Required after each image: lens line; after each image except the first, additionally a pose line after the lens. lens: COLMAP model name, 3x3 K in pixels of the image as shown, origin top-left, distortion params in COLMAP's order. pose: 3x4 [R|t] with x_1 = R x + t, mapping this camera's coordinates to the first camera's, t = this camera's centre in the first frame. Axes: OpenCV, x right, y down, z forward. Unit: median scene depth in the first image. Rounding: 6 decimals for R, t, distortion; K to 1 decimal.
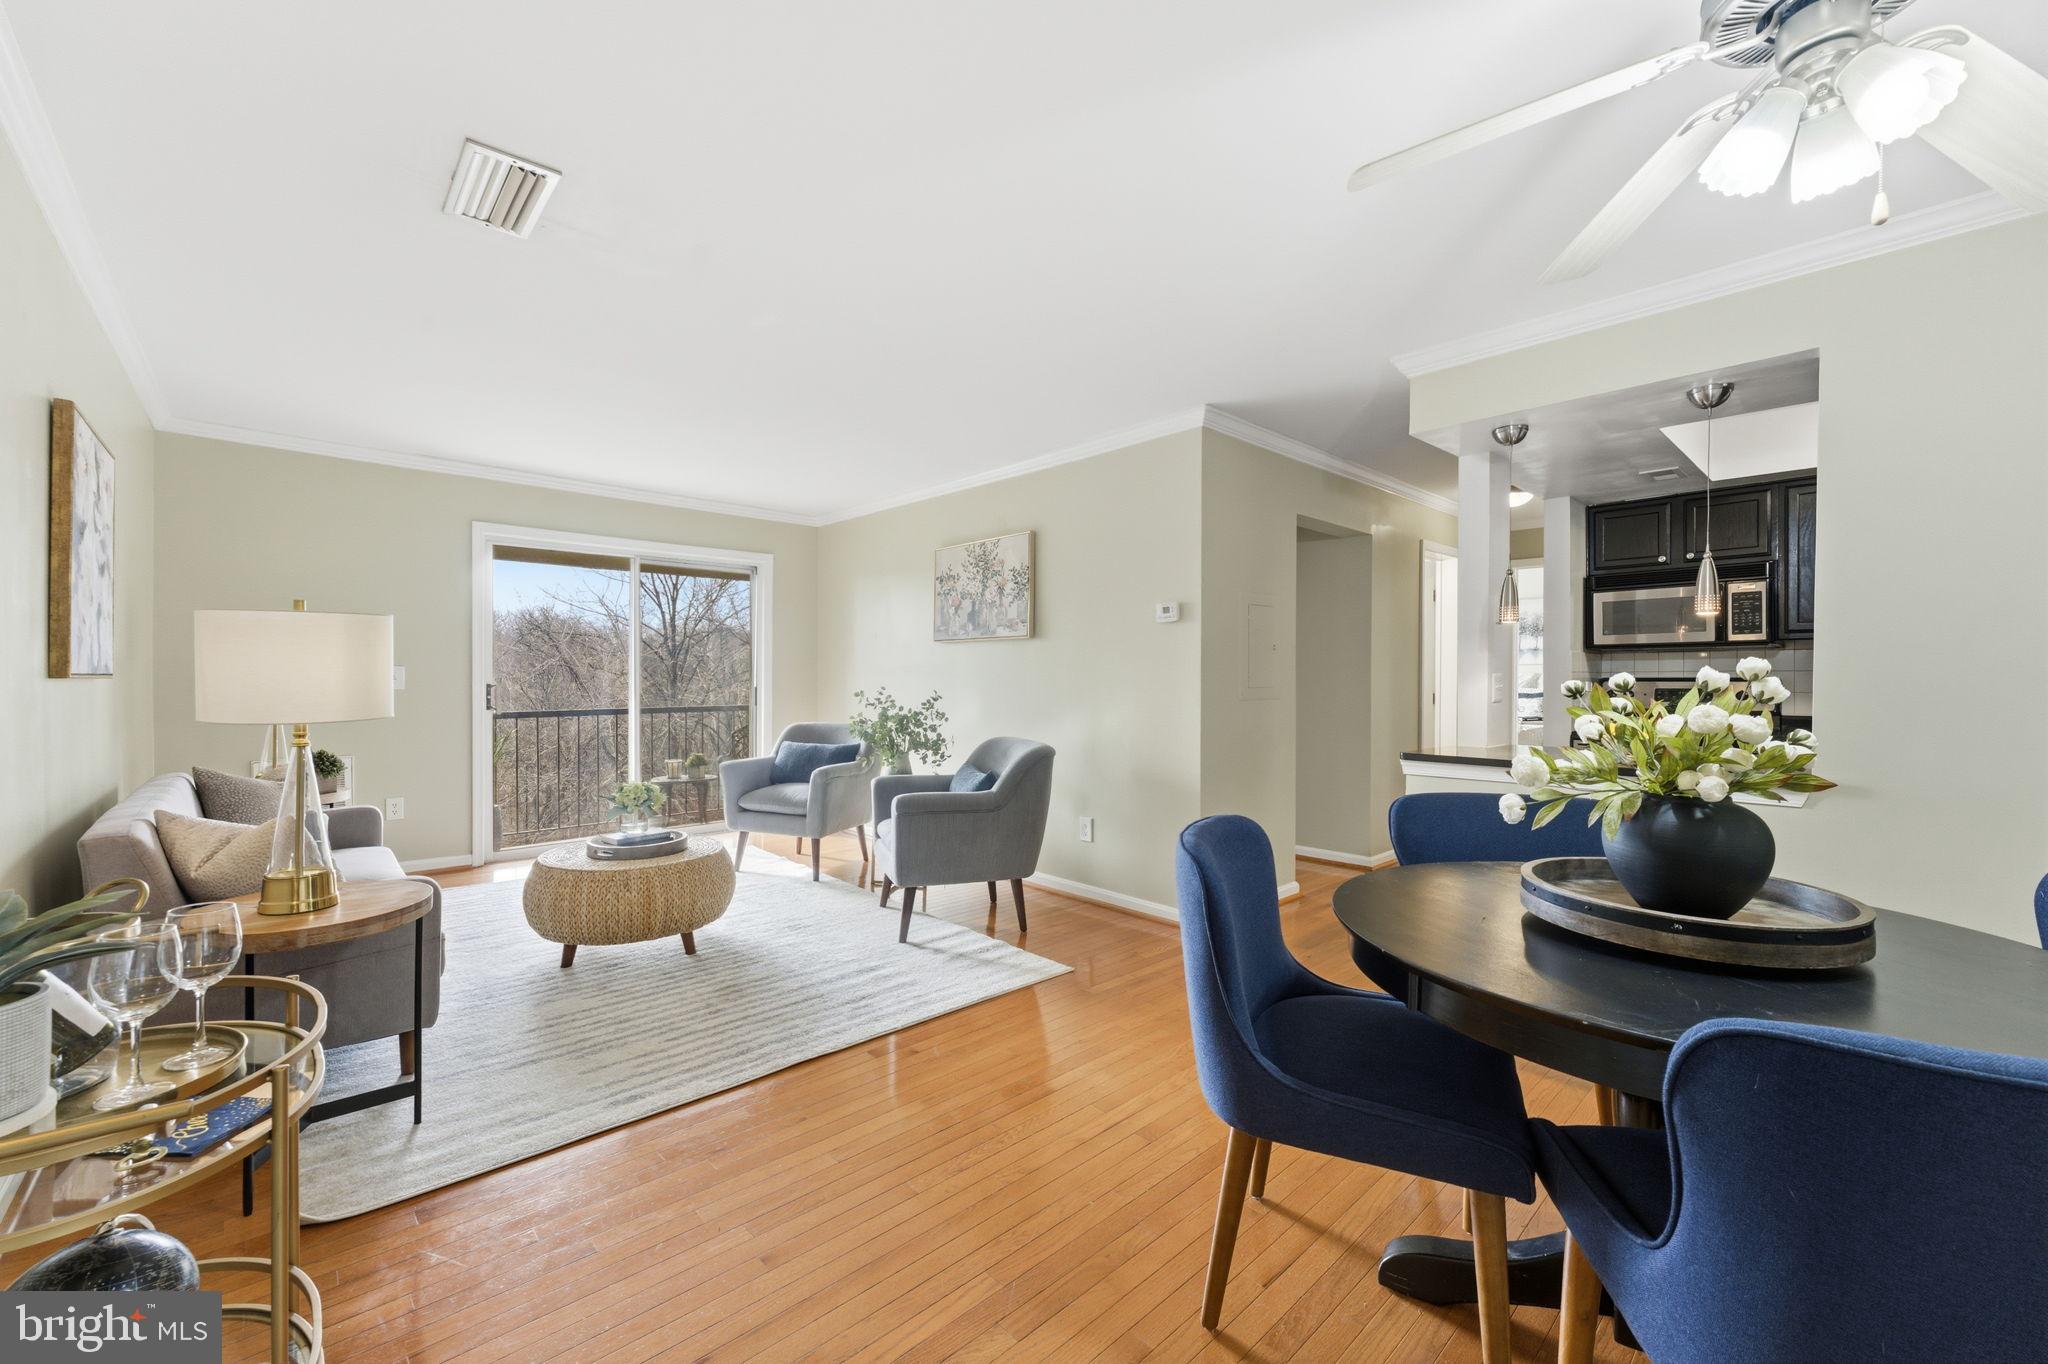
lens RADIAL K [[806.8, 0, 1024.0], [0, 806.8, 682.0], [0, 0, 1]] dist [0.000205, 0.000146]
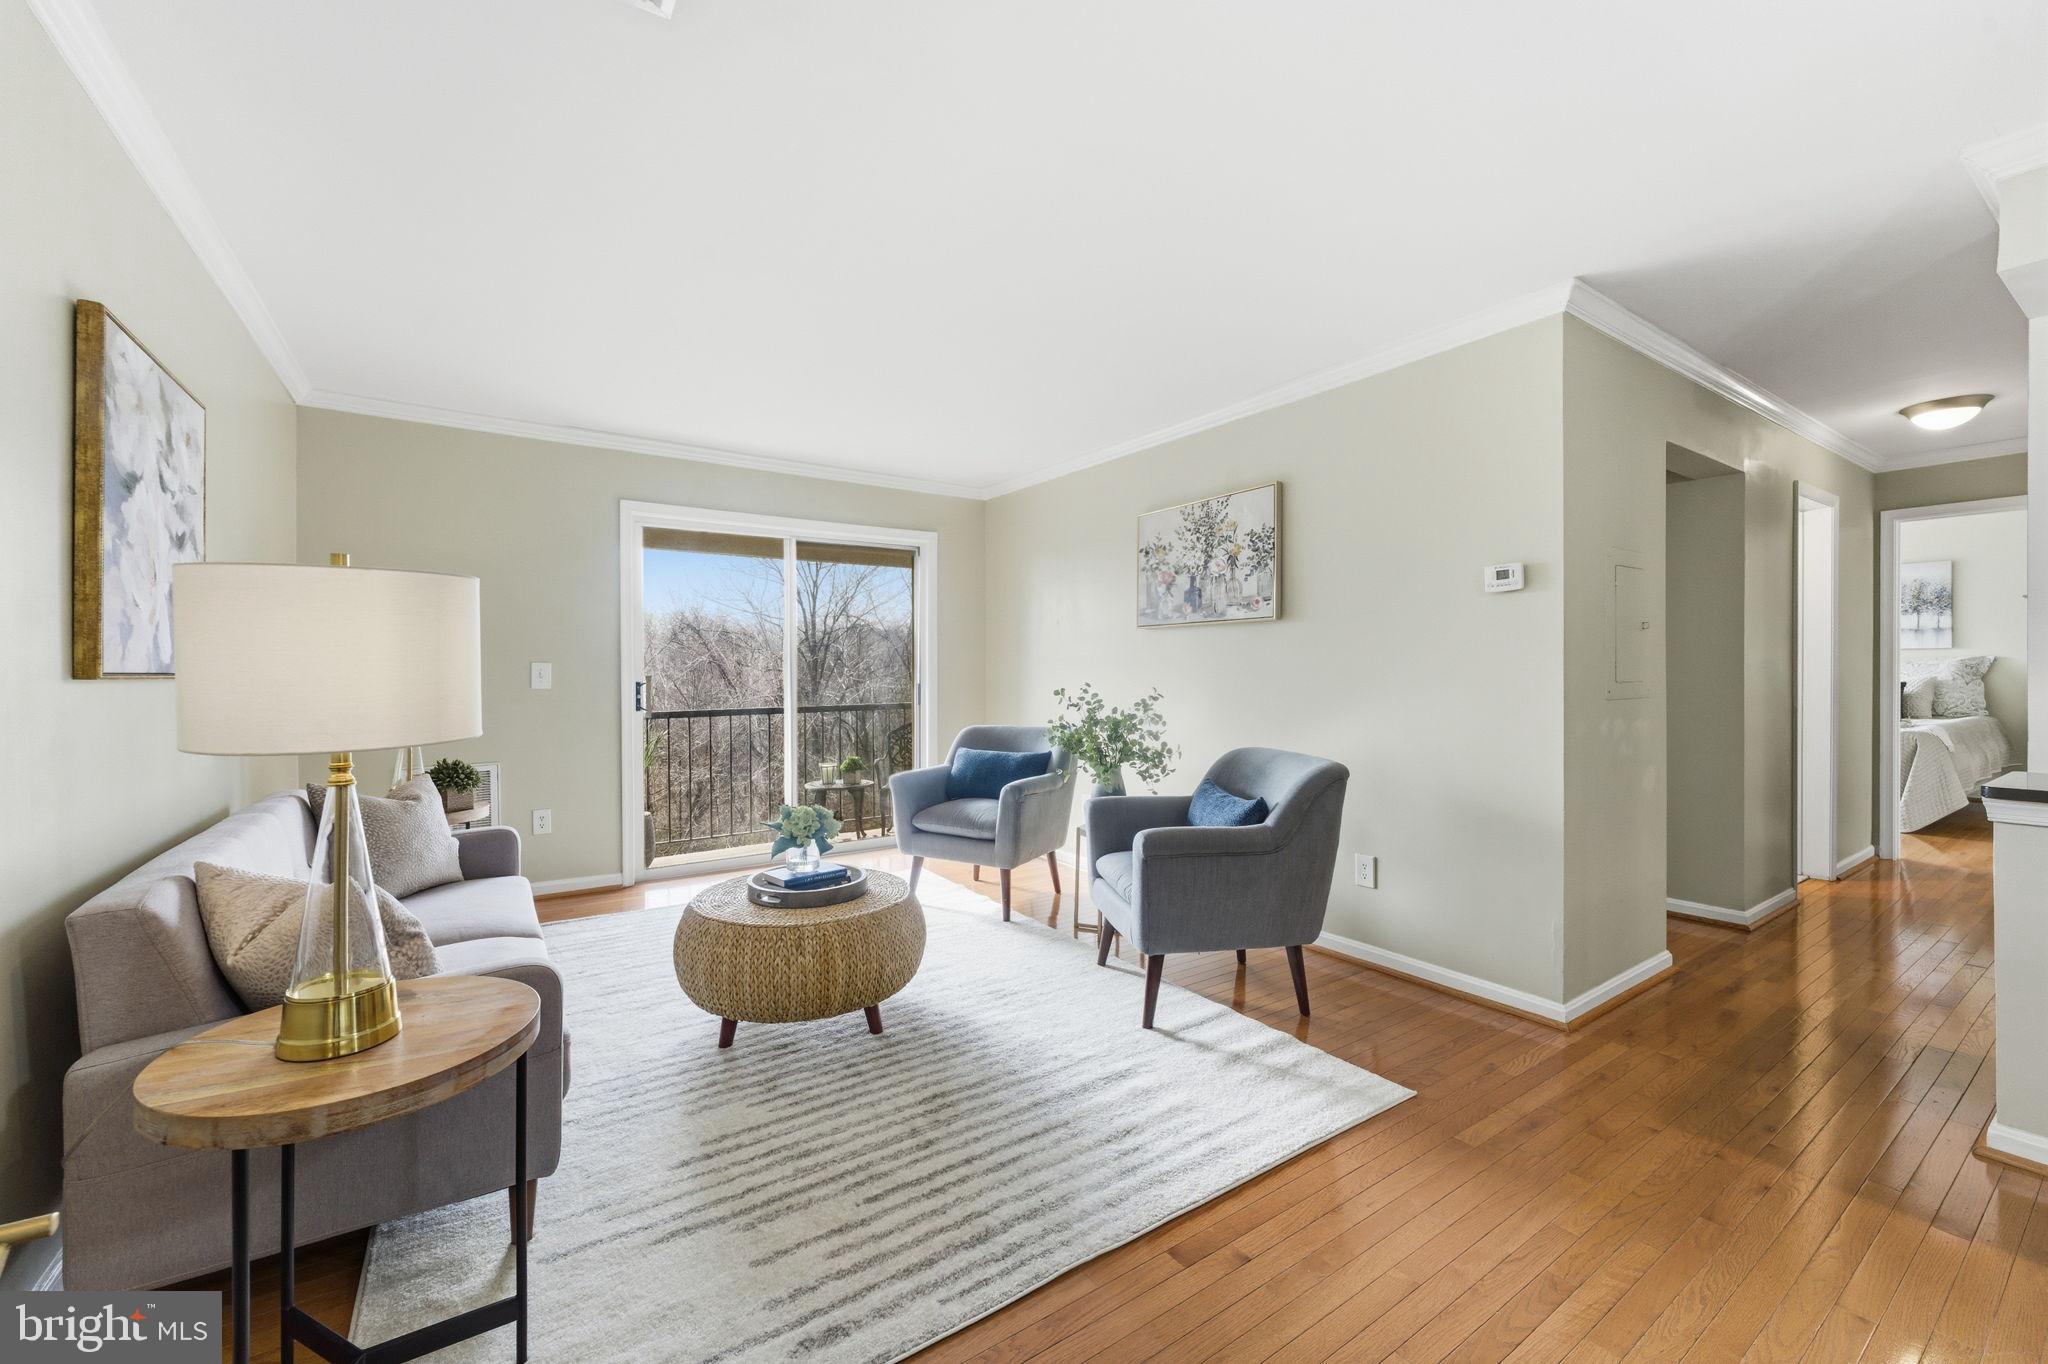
lens RADIAL K [[813.2, 0, 1032.4], [0, 813.2, 673.4], [0, 0, 1]] dist [-0.001602, -0.000131]
pose [[0.989729, -0.006944, -0.142790, -0.137270], [0.006403, 0.999970, -0.004246, -0.000829], [0.142815, 0.003288, 0.989744, 0.227690]]
